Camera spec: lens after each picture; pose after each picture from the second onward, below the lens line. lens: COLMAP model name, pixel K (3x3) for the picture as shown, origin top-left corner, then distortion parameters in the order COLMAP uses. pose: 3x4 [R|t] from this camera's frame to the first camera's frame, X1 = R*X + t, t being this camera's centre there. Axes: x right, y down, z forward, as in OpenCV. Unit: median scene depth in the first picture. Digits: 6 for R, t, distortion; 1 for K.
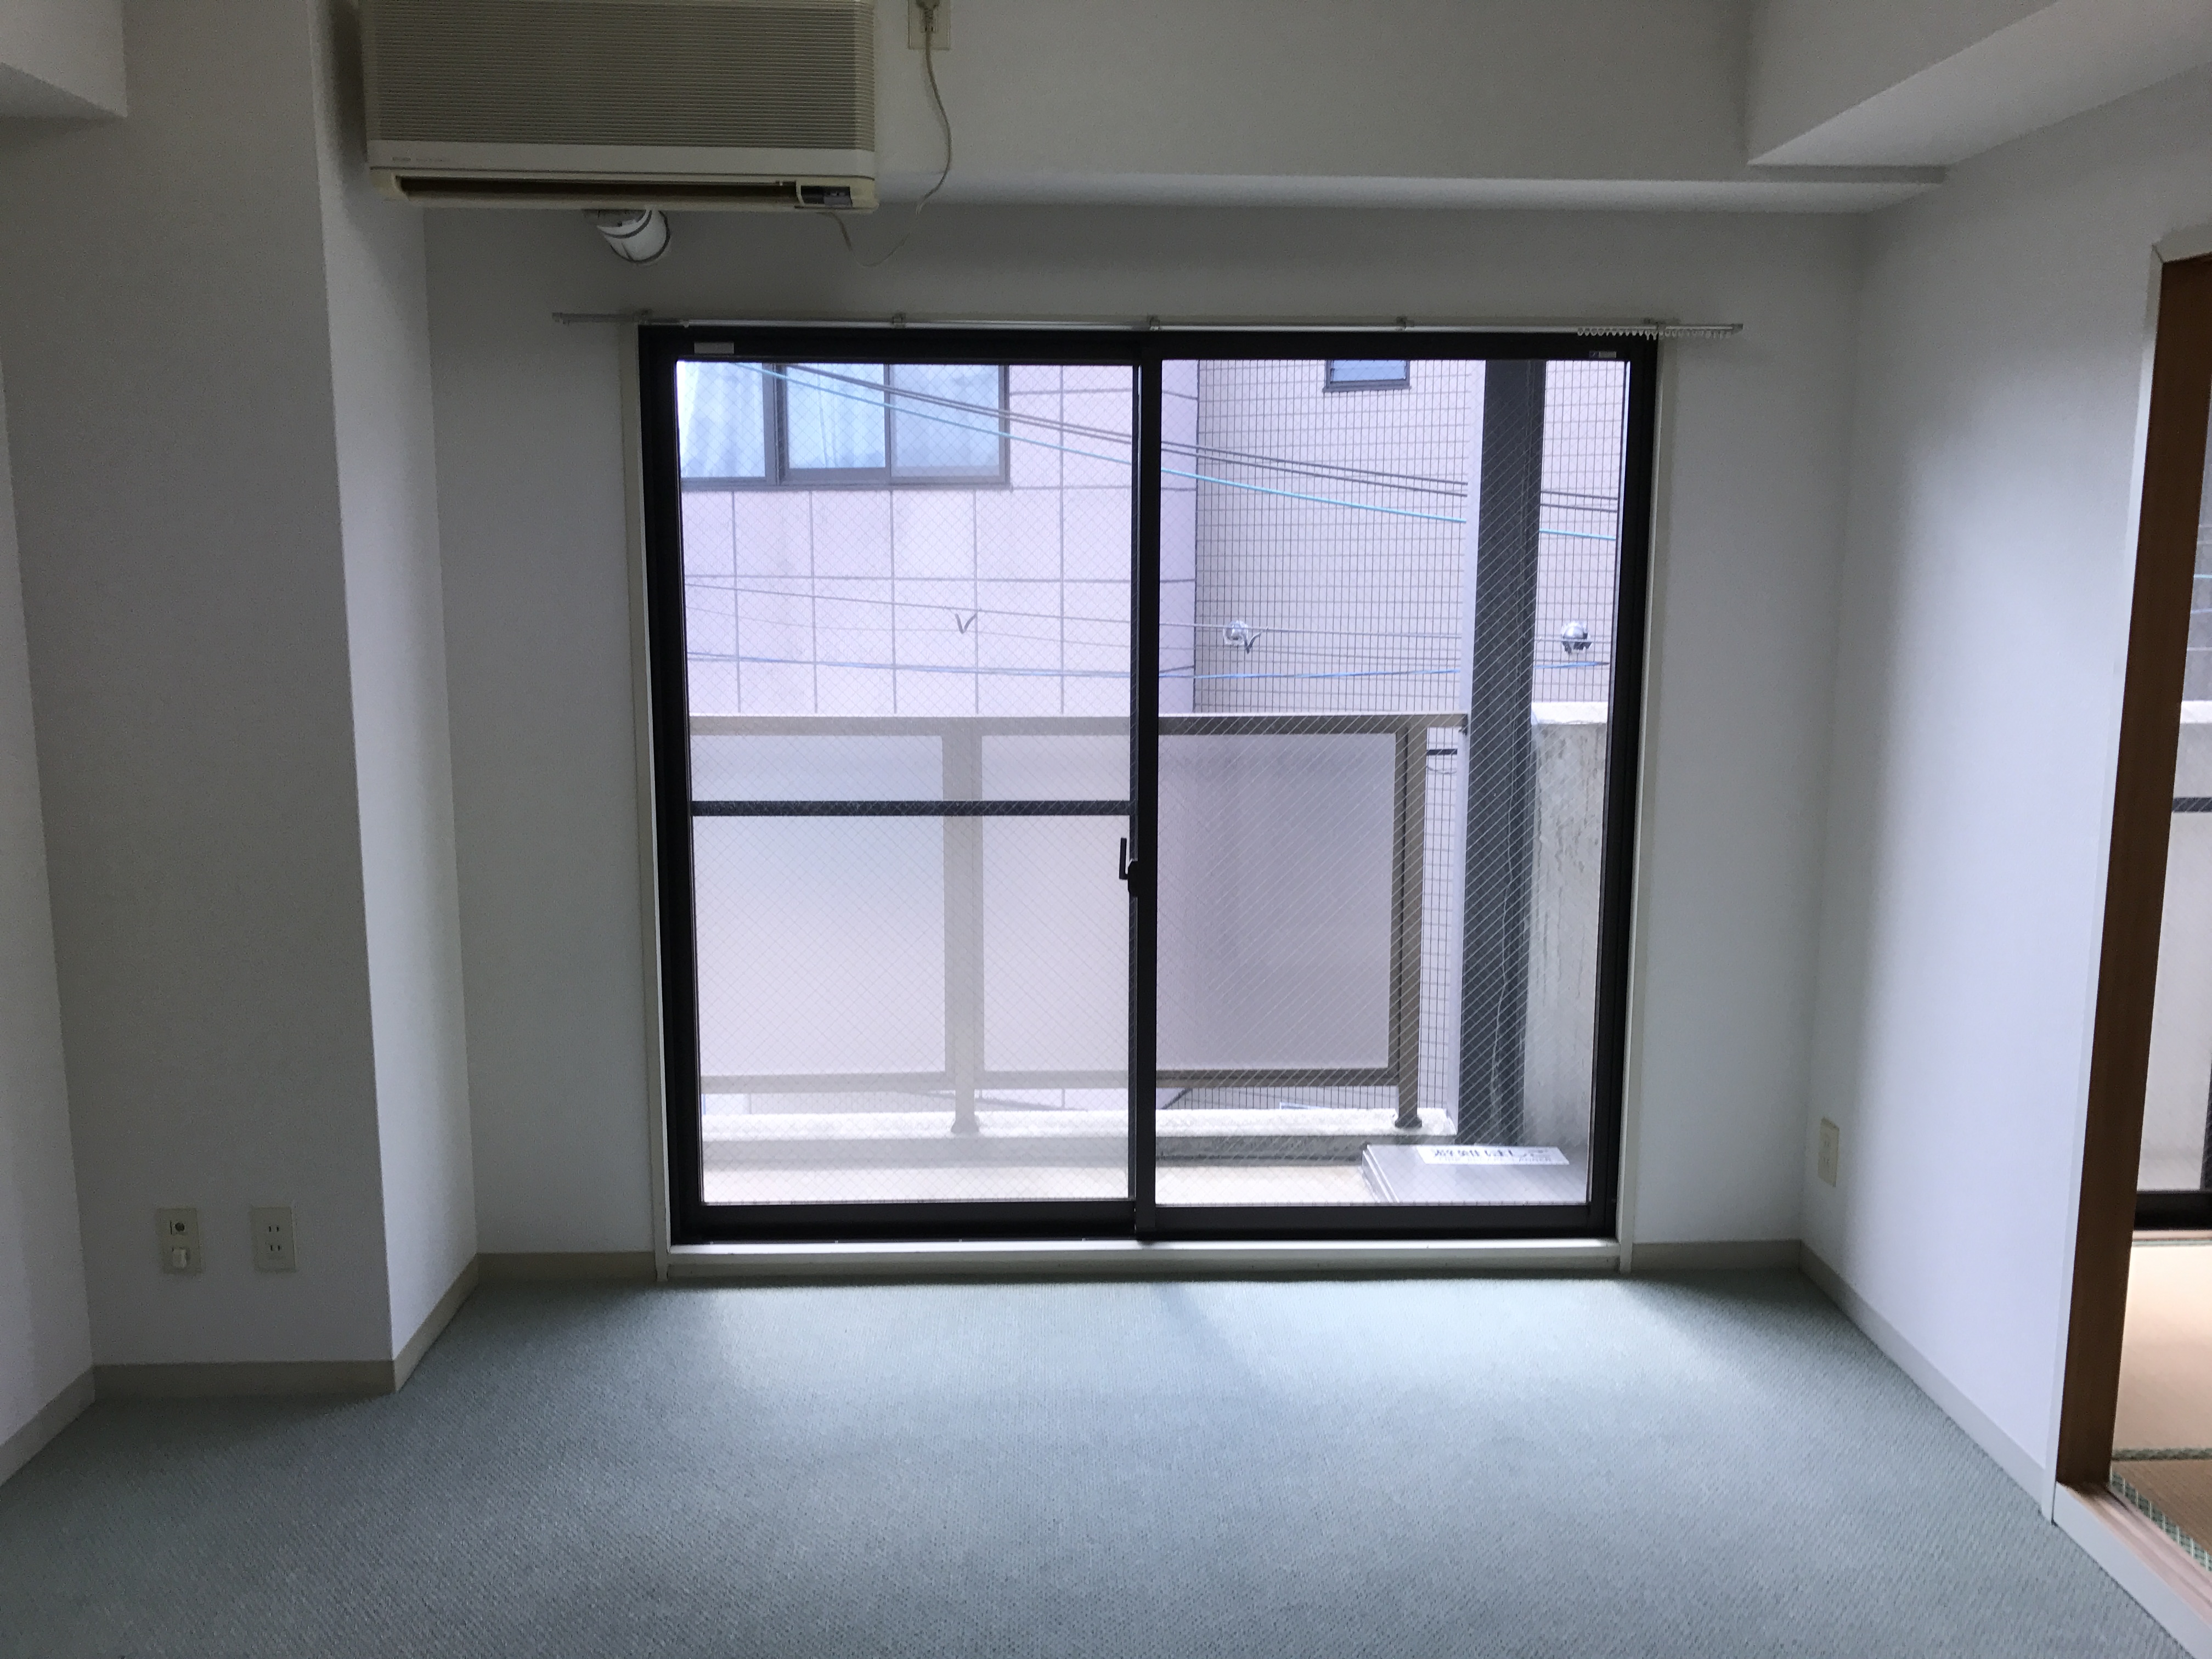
lens RADIAL K [[1777.2, 0, 1094.3], [0, 1777.2, 834.0], [0, 0, 1]] dist [0.001180, -0.001539]
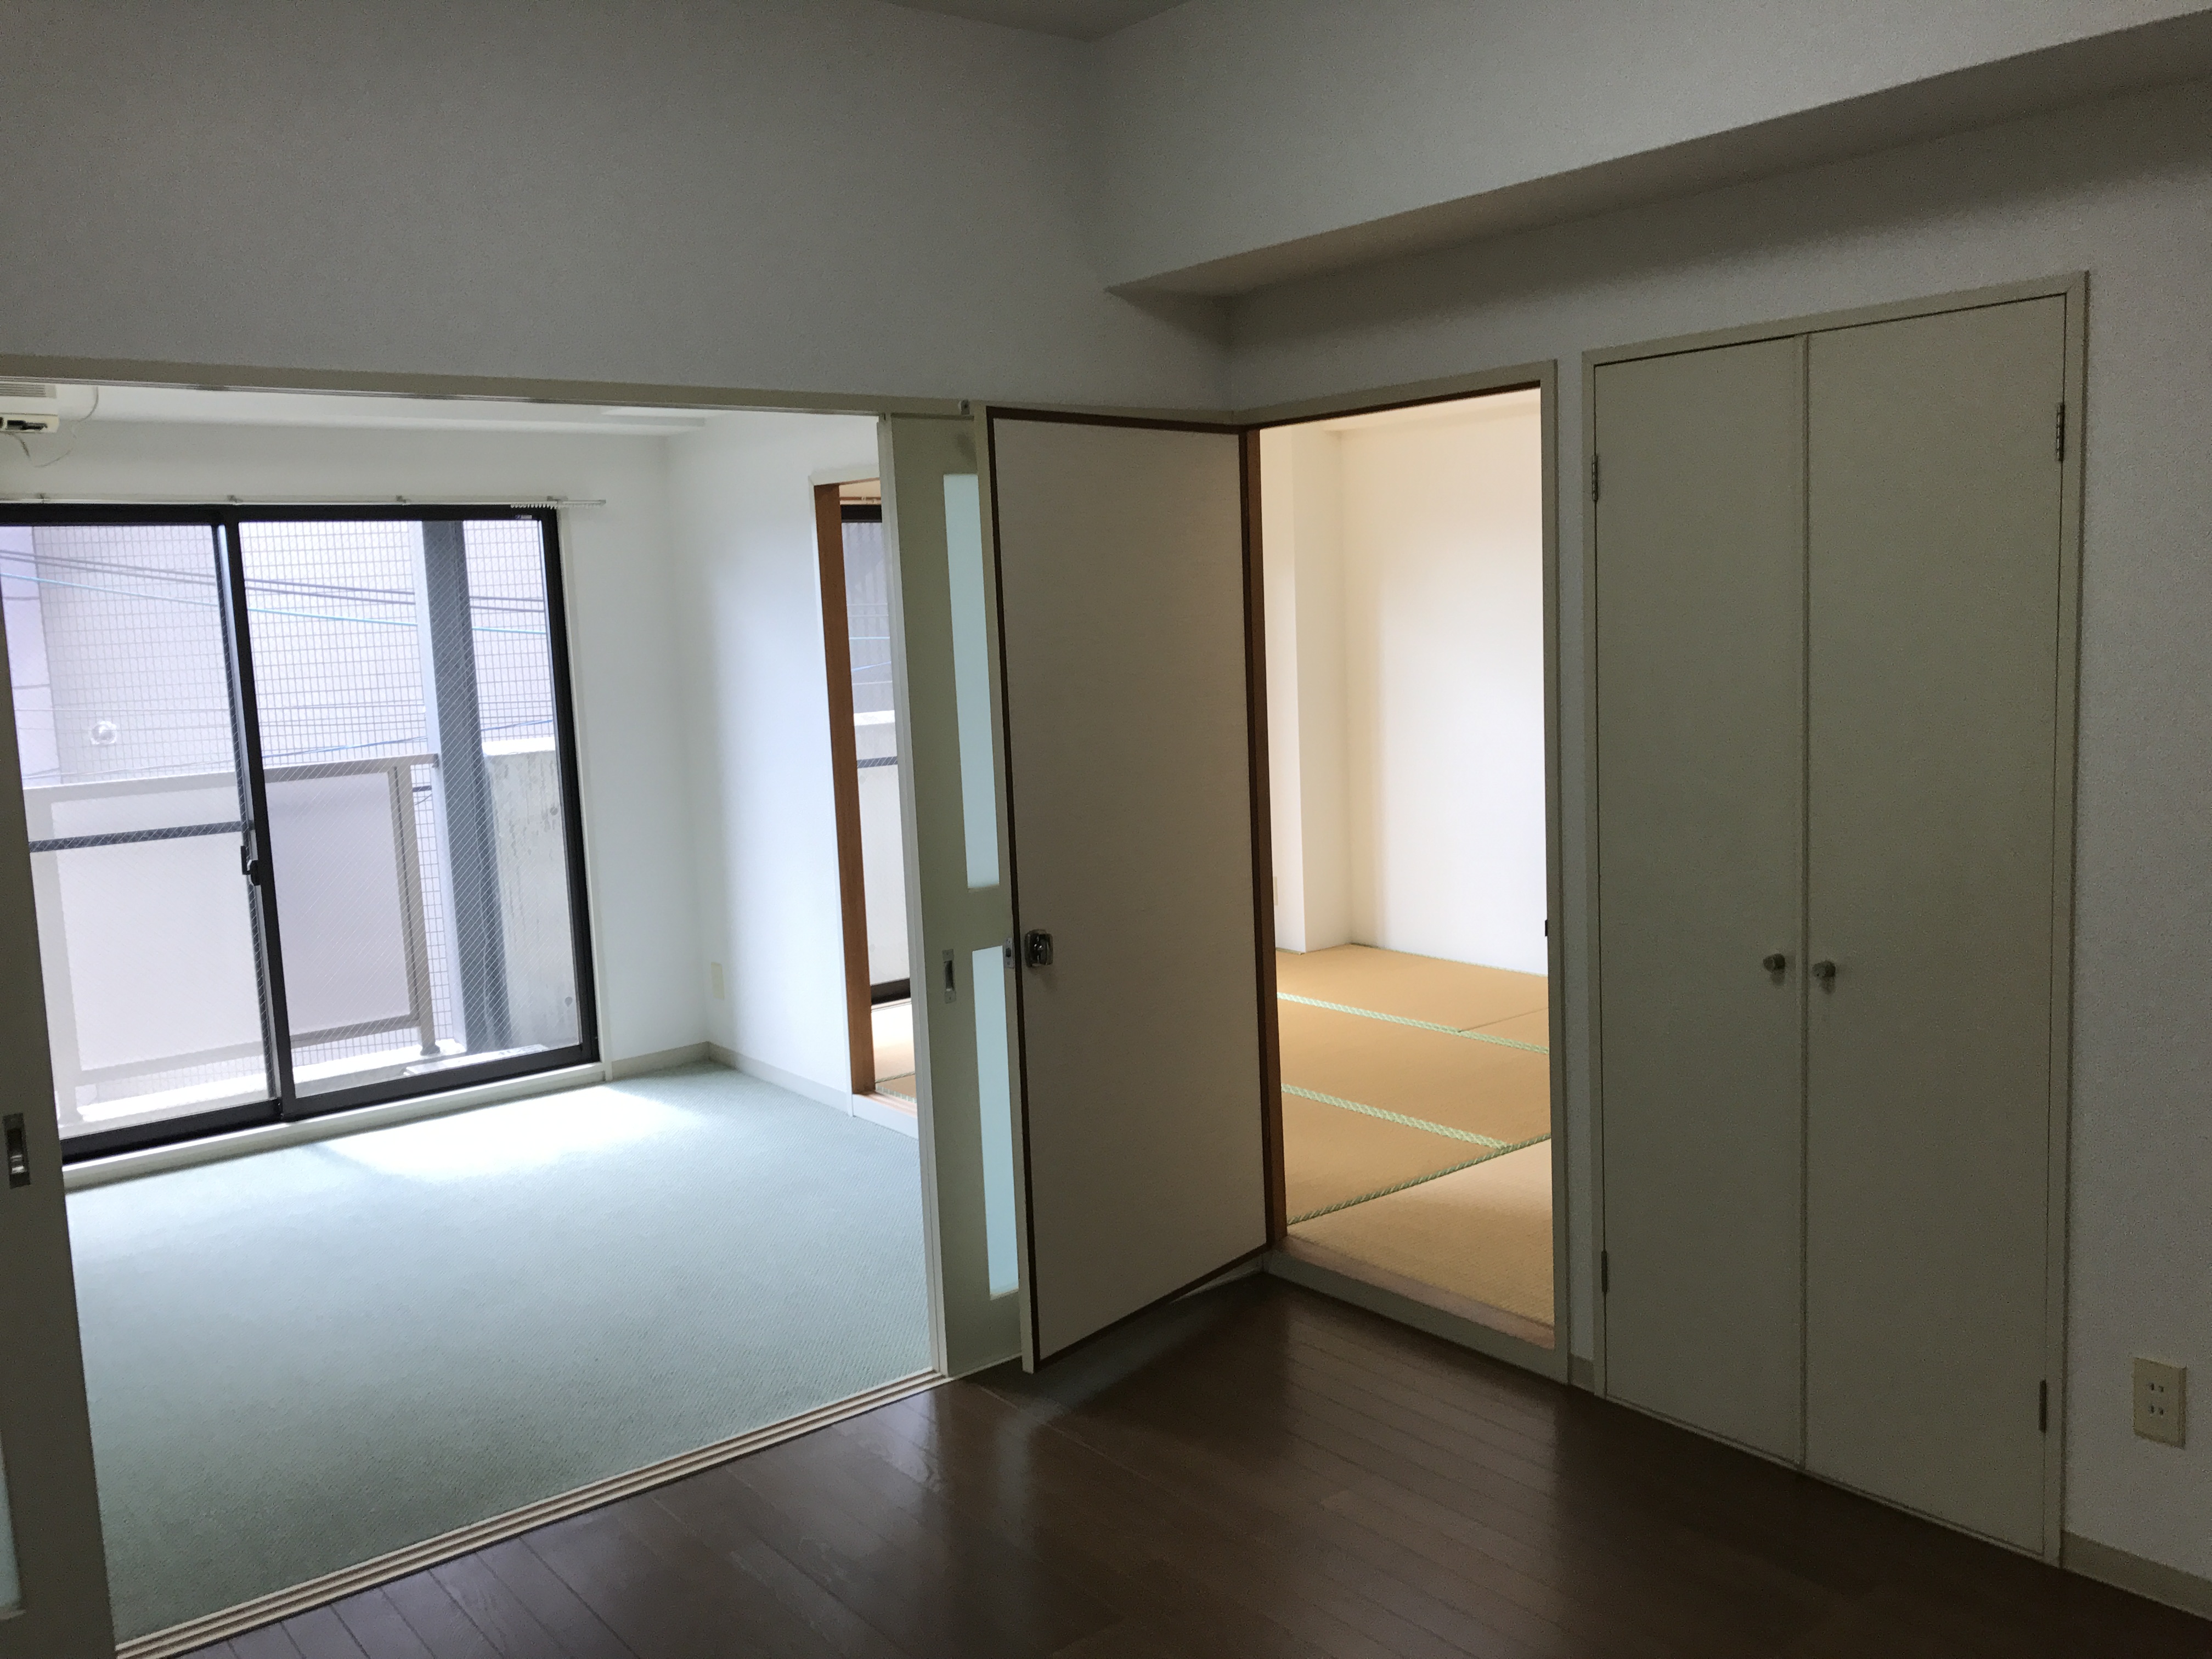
lens RADIAL K [[1777.2, 0, 1094.3], [0, 1777.2, 834.0], [0, 0, 1]] dist [0.001180, -0.001539]
pose [[0.794817, -0.111047, 0.596603, -0.284375], [0.138911, 0.990305, -0.000734, 0.087288], [-0.590737, 0.083458, 0.802536, -0.559559]]
